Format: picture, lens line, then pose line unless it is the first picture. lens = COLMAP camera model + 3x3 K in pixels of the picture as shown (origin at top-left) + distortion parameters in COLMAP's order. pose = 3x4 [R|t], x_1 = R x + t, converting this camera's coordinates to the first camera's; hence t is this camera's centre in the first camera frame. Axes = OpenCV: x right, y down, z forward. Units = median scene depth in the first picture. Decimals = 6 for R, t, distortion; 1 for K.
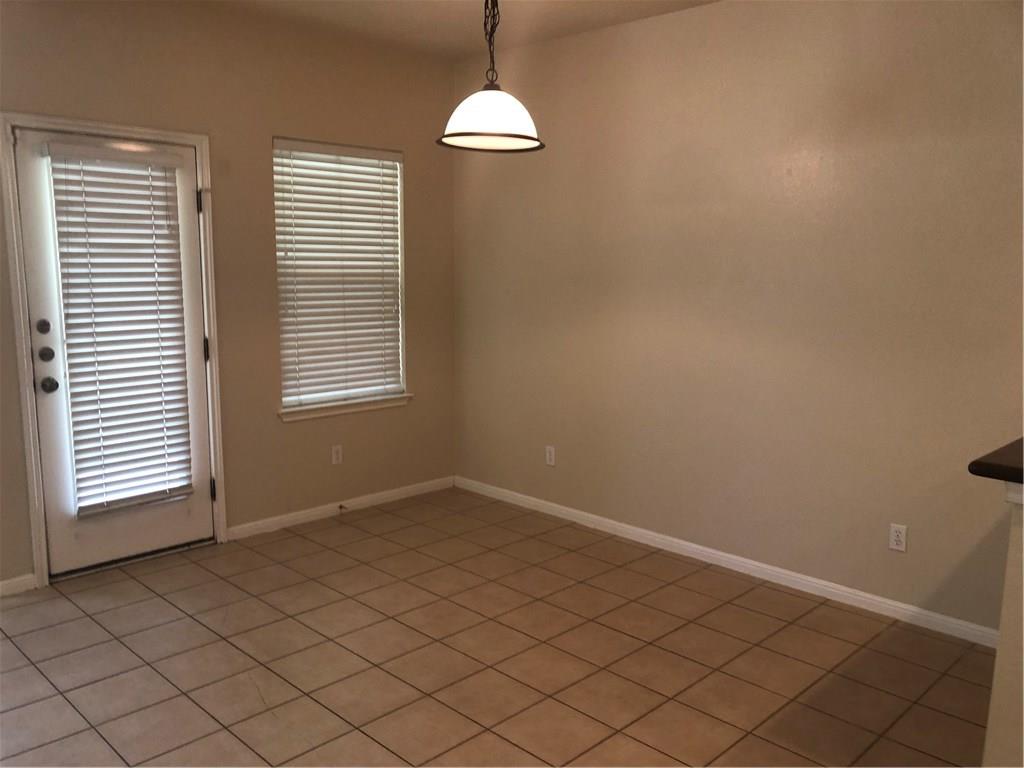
lens RADIAL K [[840.8, 0, 518.2], [0, 840.8, 389.4], [0, 0, 1]] dist [0.044052, -0.040375]
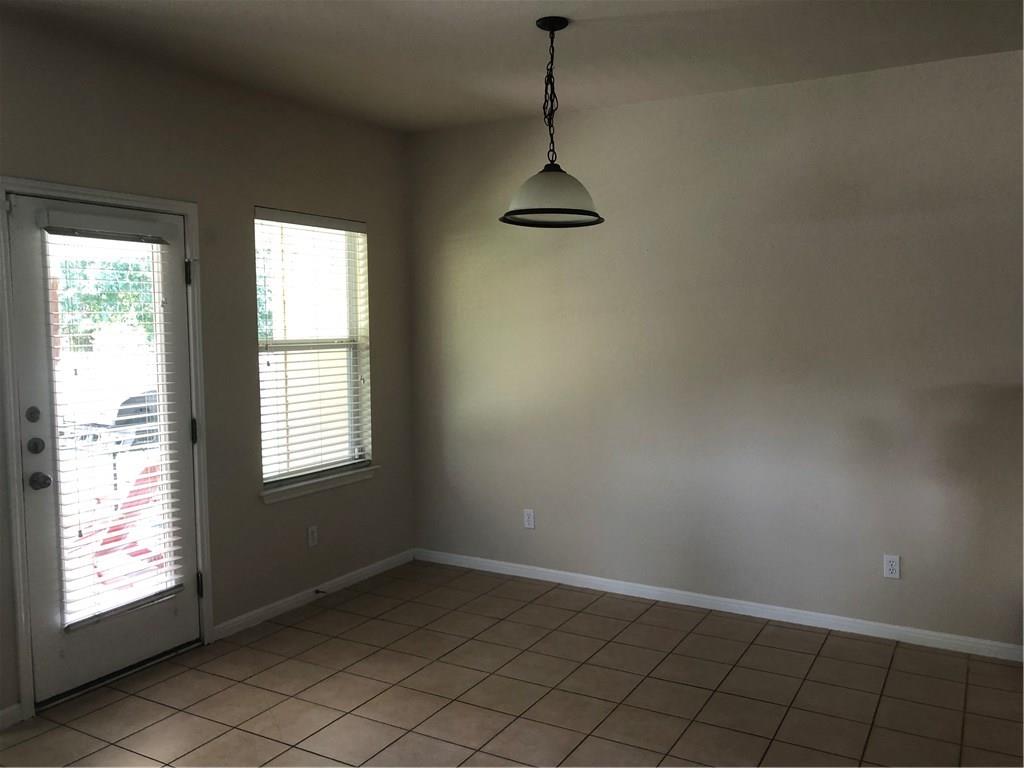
lens RADIAL K [[840.8, 0, 518.2], [0, 840.8, 389.4], [0, 0, 1]] dist [0.044052, -0.040375]
pose [[0.964713, -0.037941, 0.260557, -0.272654], [0.056927, 0.996214, -0.065708, -0.012490], [-0.257078, 0.078222, 0.963220, 0.019647]]
